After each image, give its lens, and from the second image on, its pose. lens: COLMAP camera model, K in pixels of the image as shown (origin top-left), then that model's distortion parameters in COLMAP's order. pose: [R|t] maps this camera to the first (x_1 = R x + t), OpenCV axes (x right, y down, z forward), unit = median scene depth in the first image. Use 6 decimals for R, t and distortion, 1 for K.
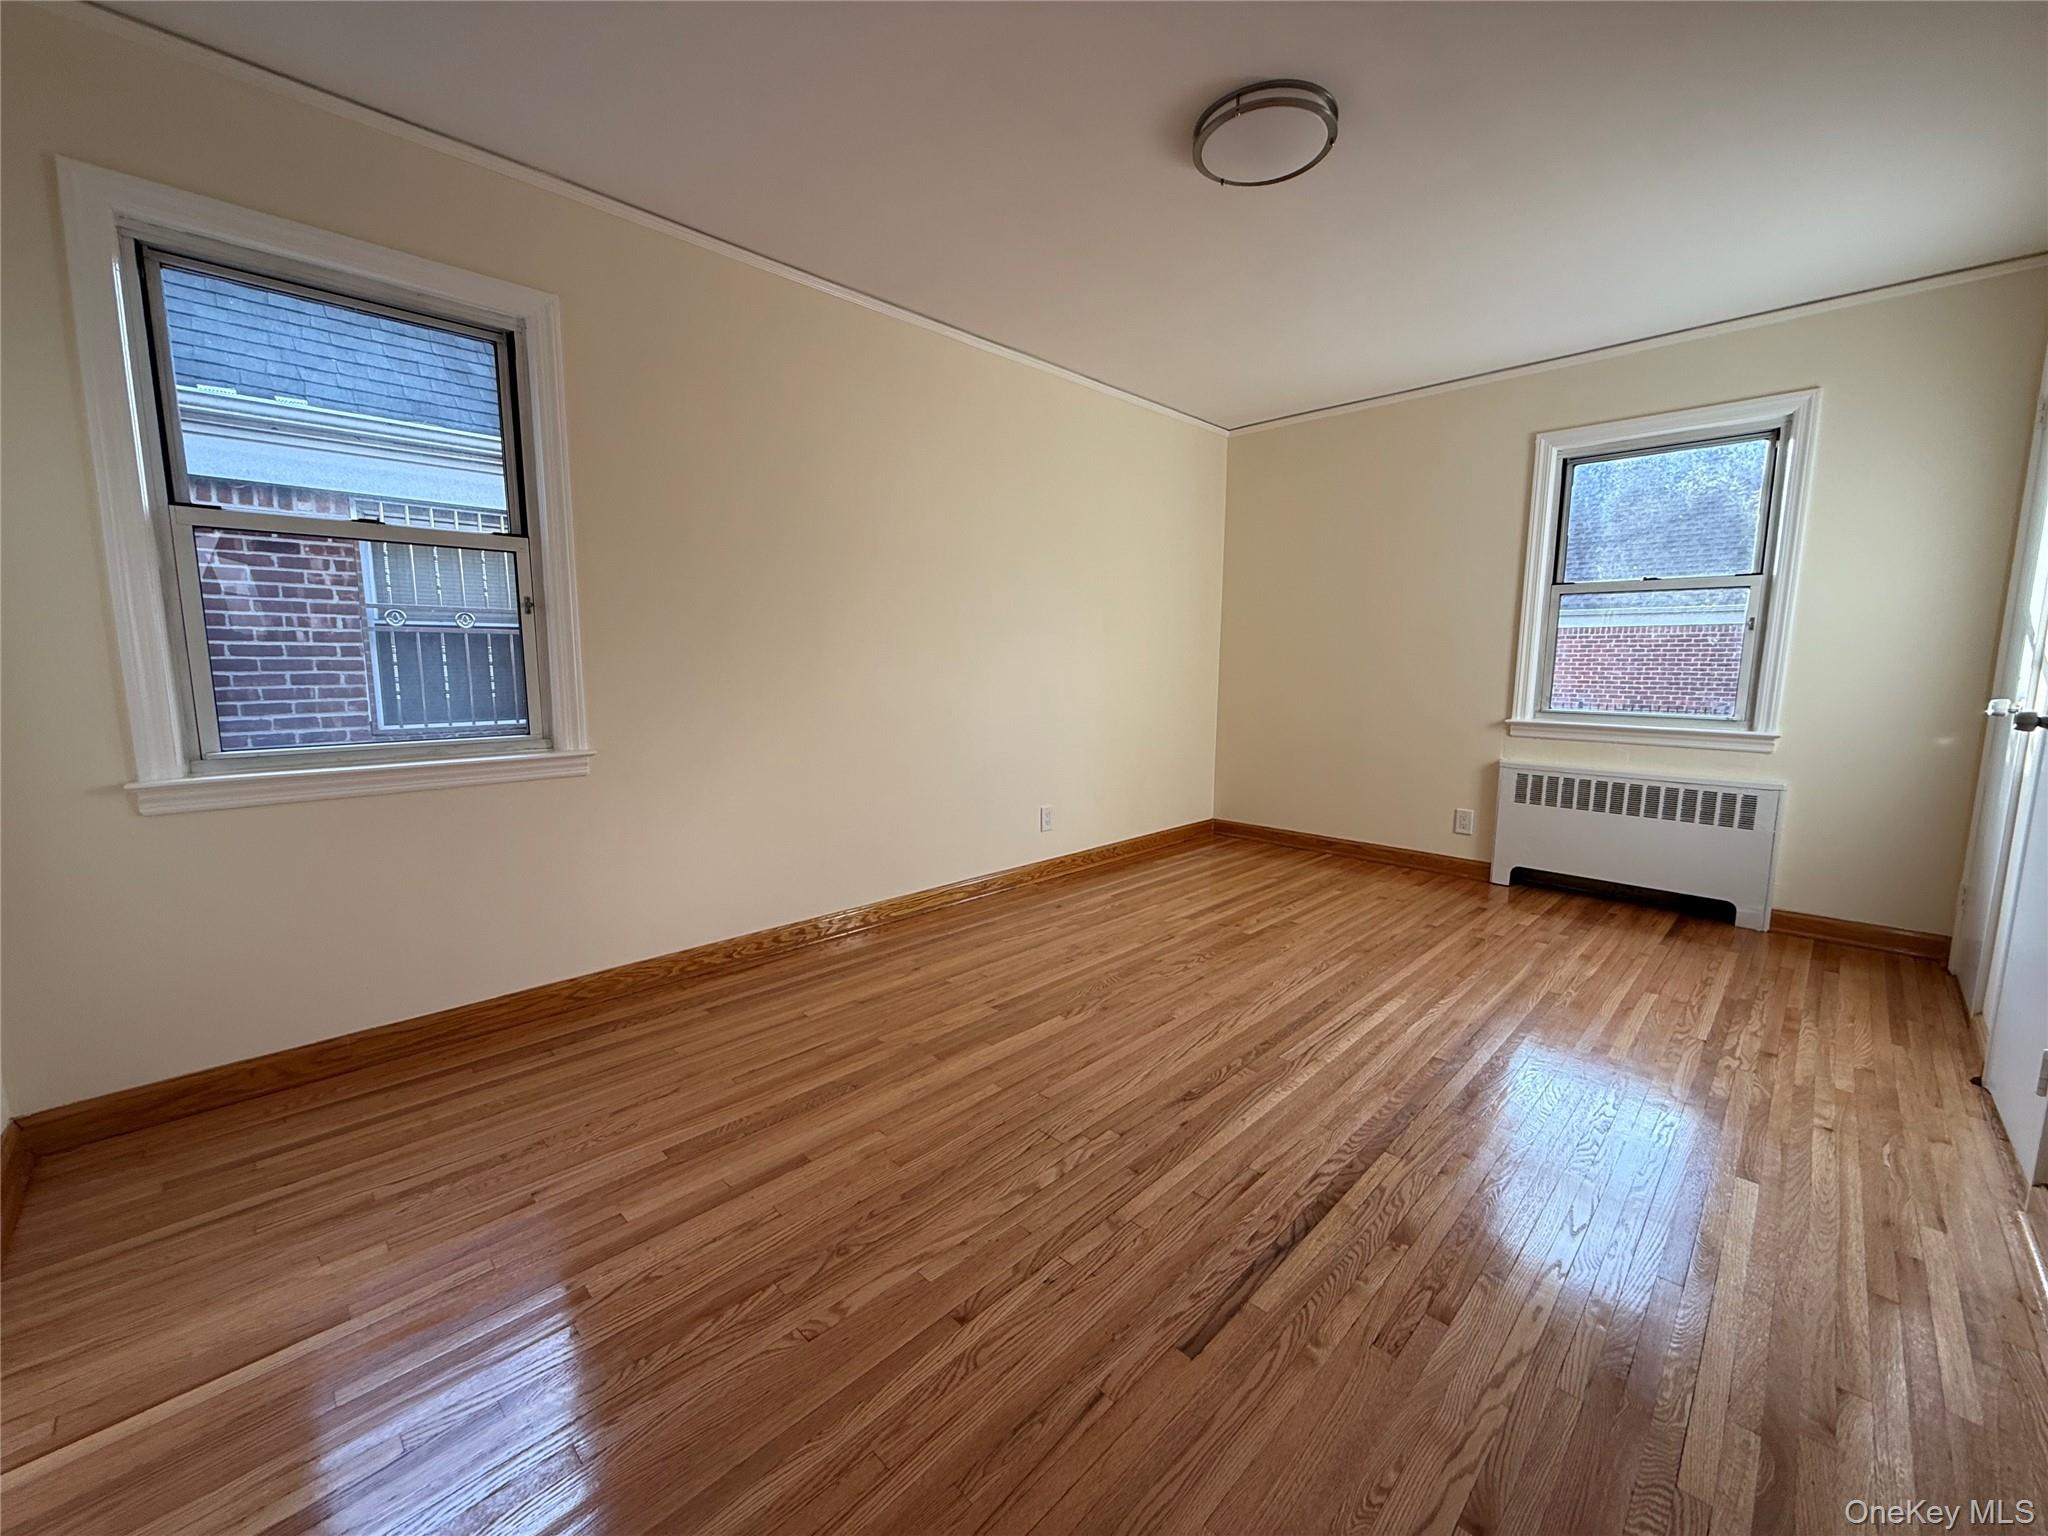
lens RADIAL K [[815.7, 0, 1019.8], [0, 815.7, 776.0], [0, 0, 1]] dist [0.000440, 0.000271]
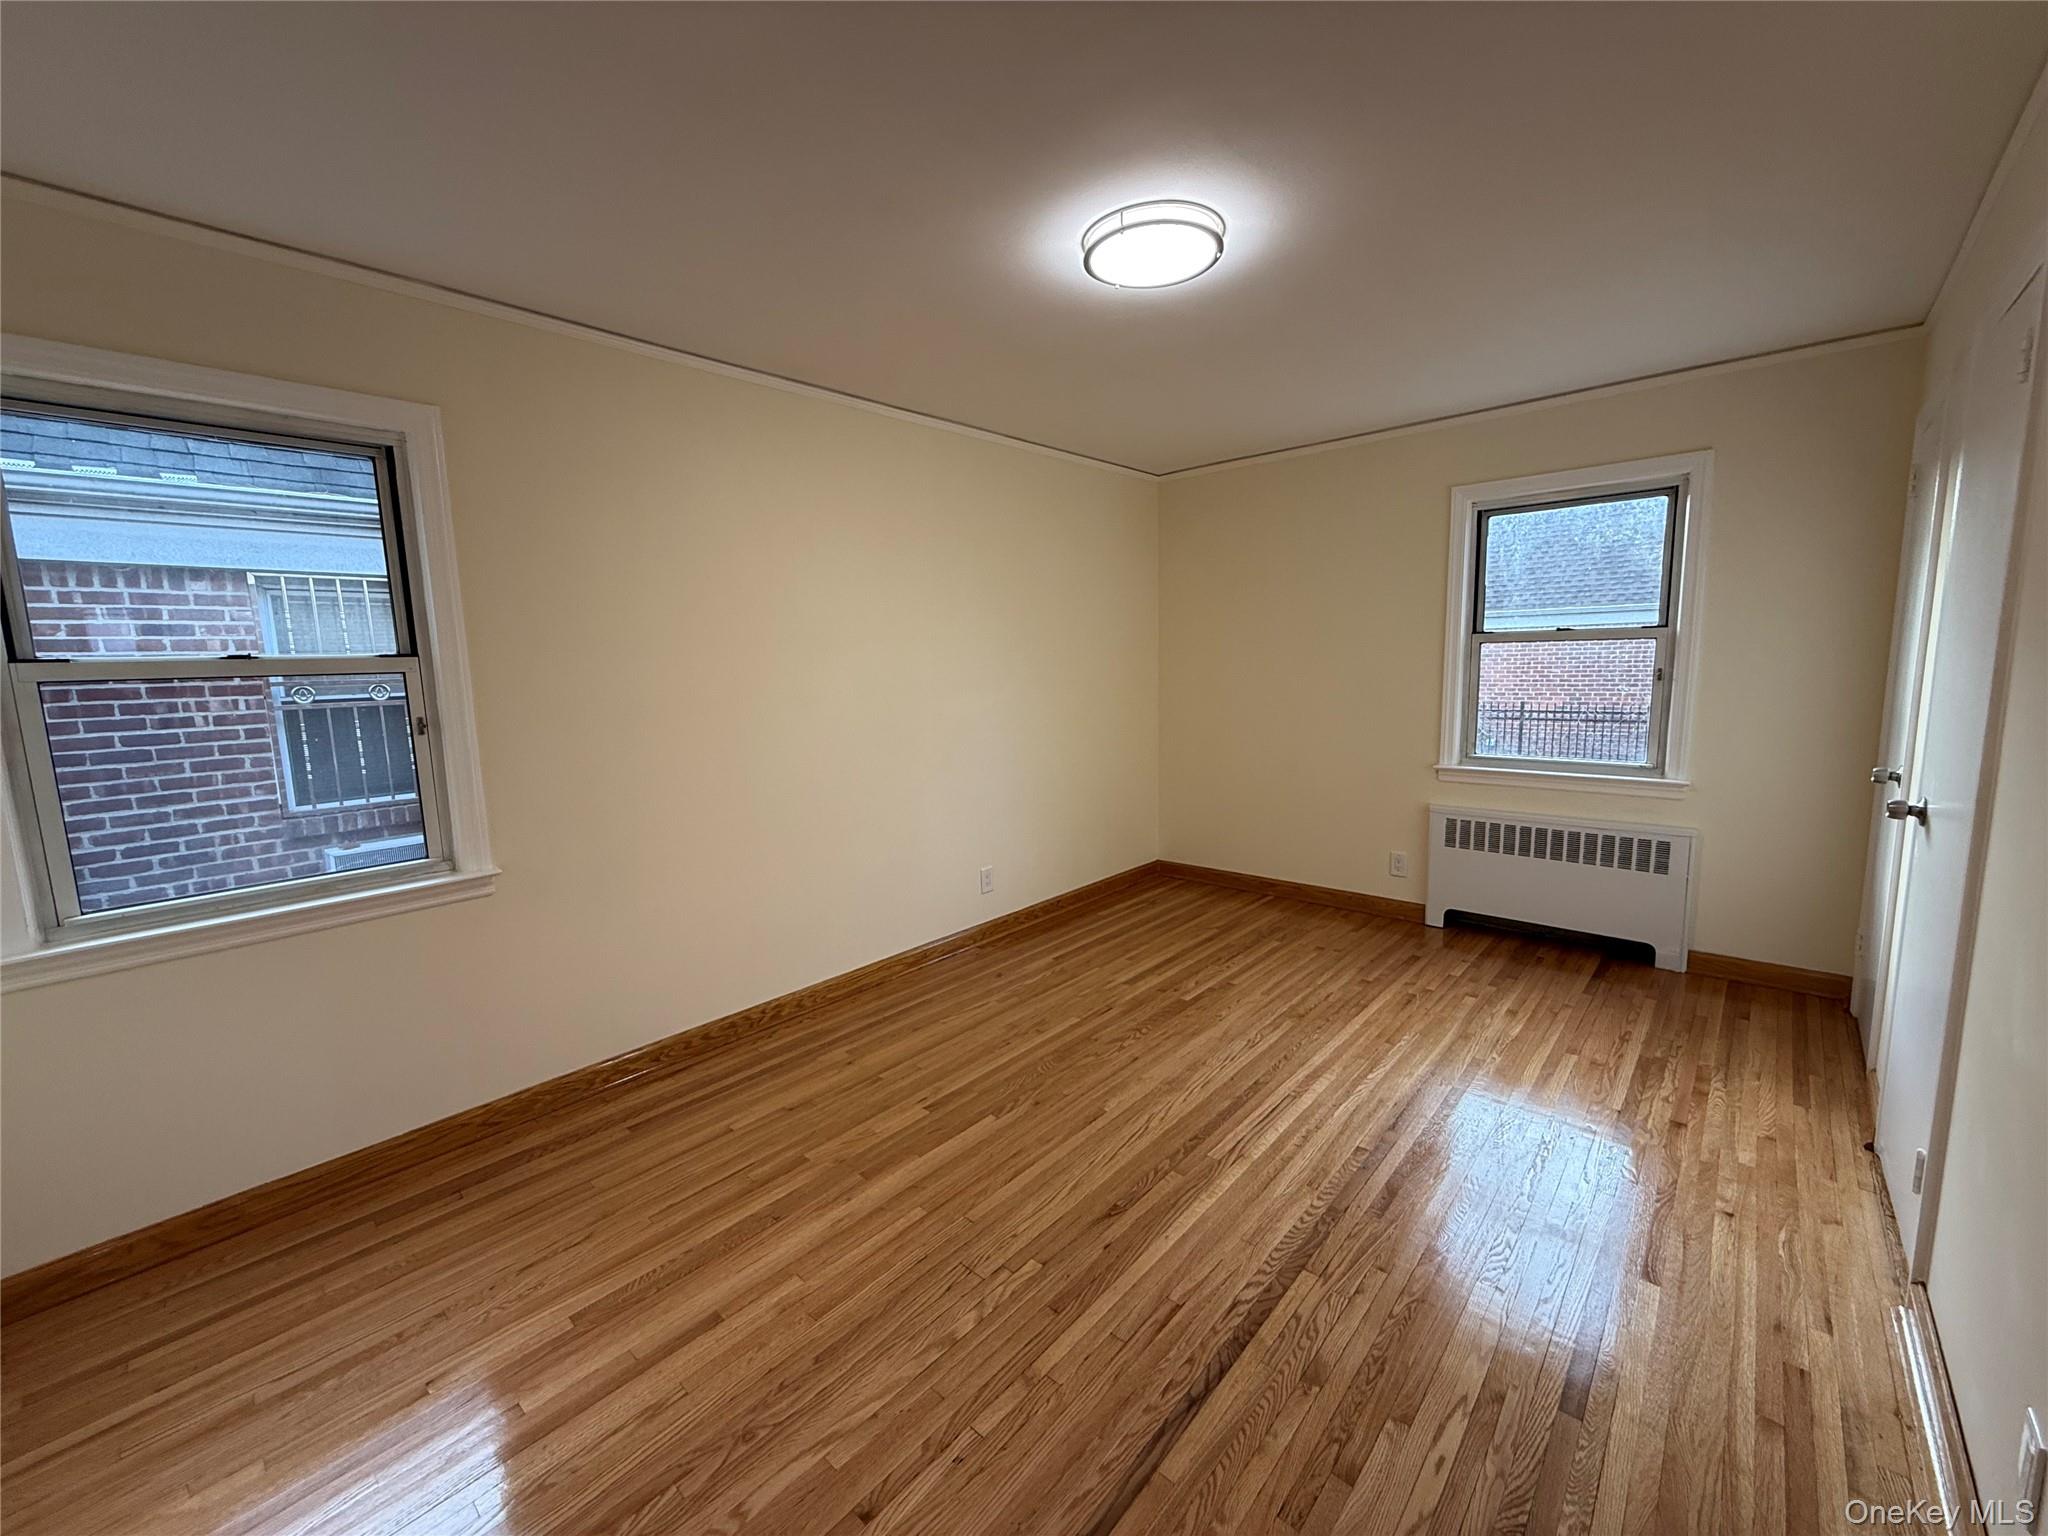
lens RADIAL K [[815.7, 0, 1028.1], [0, 815.7, 756.8], [0, 0, 1]] dist [0.000440, 0.000271]
pose [[0.998416, -0.037570, 0.041884, 0.073961], [0.037581, 0.999293, 0.000545, -0.151285], [-0.041874, 0.001030, 0.999122, 0.007162]]
